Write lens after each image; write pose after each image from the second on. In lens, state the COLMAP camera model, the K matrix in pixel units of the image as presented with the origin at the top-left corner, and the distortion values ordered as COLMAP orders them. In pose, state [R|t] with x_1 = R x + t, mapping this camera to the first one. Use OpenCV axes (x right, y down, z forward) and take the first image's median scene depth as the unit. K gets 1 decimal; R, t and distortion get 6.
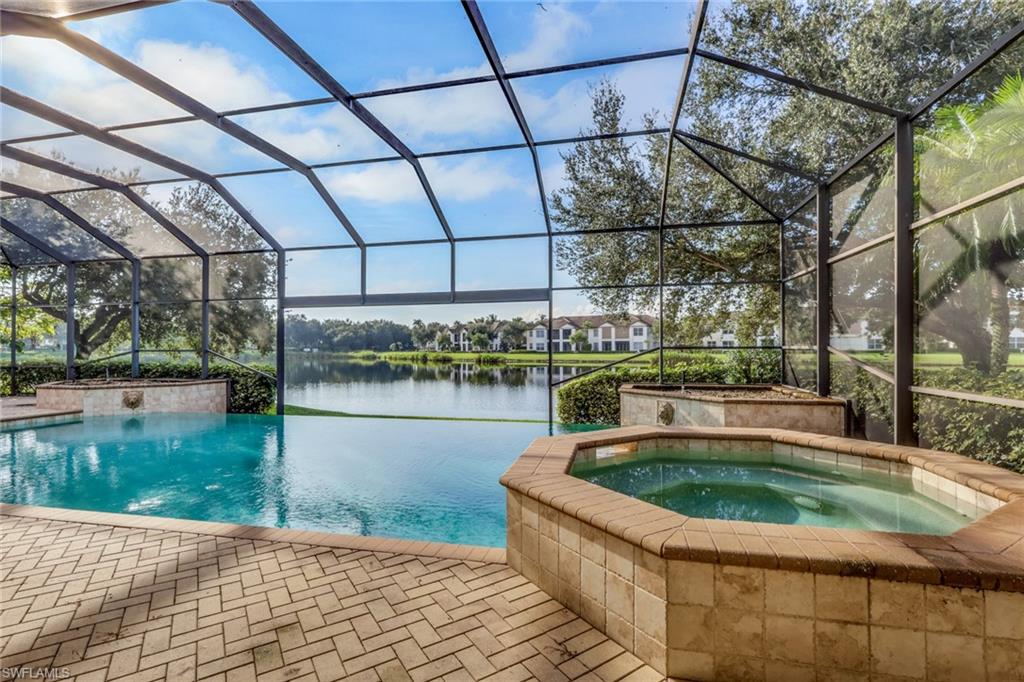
lens RADIAL K [[505.4, 0, 512.0], [0, 505.4, 341.0], [0, 0, 1]] dist [0.003221, 0.000390]
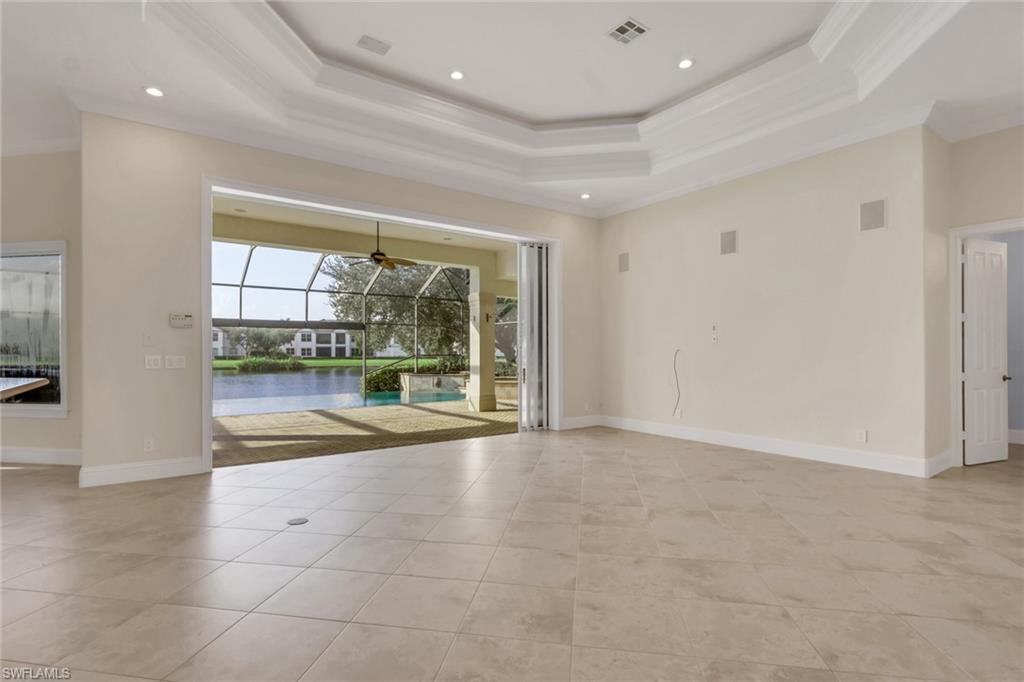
lens RADIAL K [[505.4, 0, 532.8], [0, 505.4, 351.9], [0, 0, 1]] dist [0.003221, 0.000390]
pose [[0.624355, 0.005280, 0.781123, -0.123306], [-0.013110, 0.999907, 0.003720, -0.001768], [-0.781030, -0.012563, 0.624367, -0.082252]]
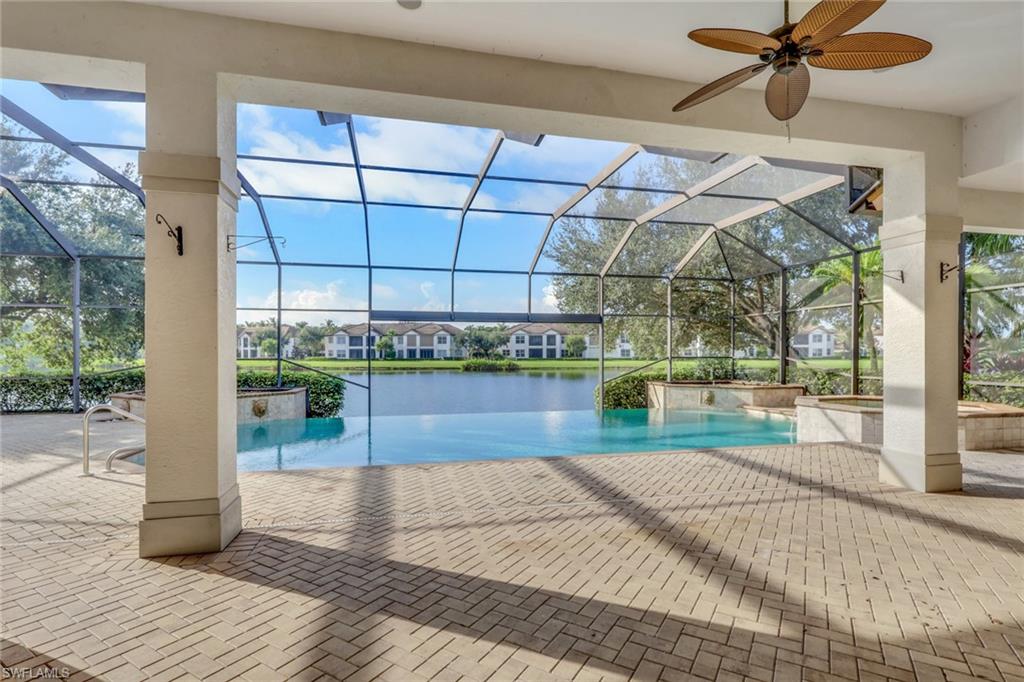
lens RADIAL K [[505.4, 0, 521.2], [0, 505.4, 350.7], [0, 0, 1]] dist [0.003221, 0.000390]
pose [[0.886320, 0.007567, 0.463012, -0.094042], [-0.010195, 0.999943, 0.003173, -0.000895], [-0.462962, -0.007533, 0.886346, -0.016825]]
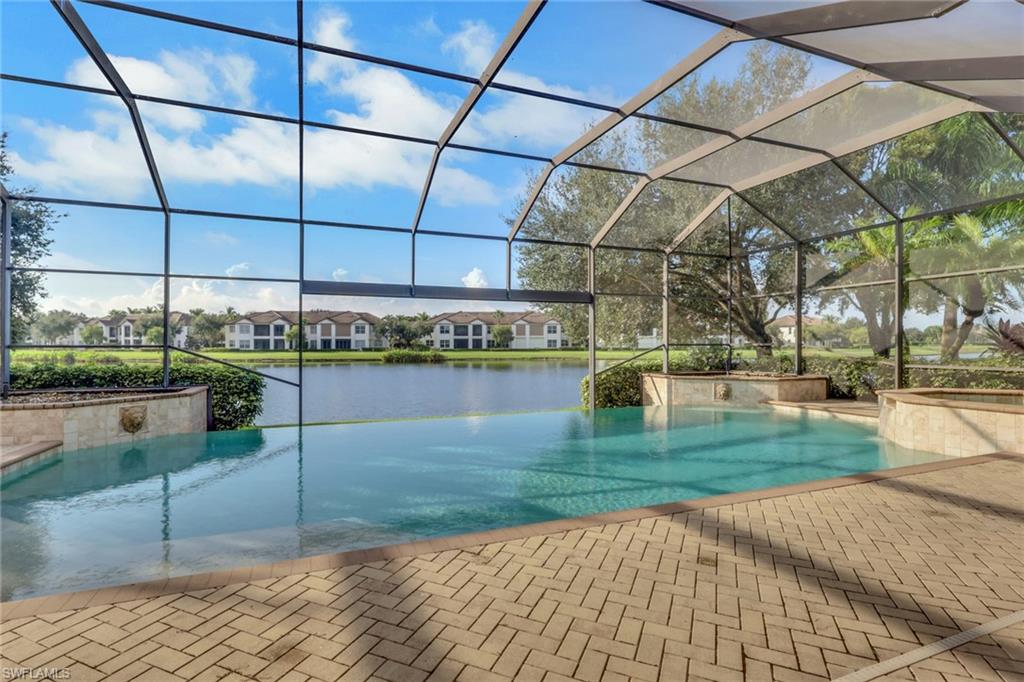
lens RADIAL K [[505.4, 0, 516.8], [0, 505.4, 338.7], [0, 0, 1]] dist [0.003221, 0.000390]
pose [[0.804375, 0.011426, 0.594012, -0.092159], [-0.010862, 0.999931, -0.004526, 0.000869], [-0.594023, -0.002812, 0.804443, 0.020236]]
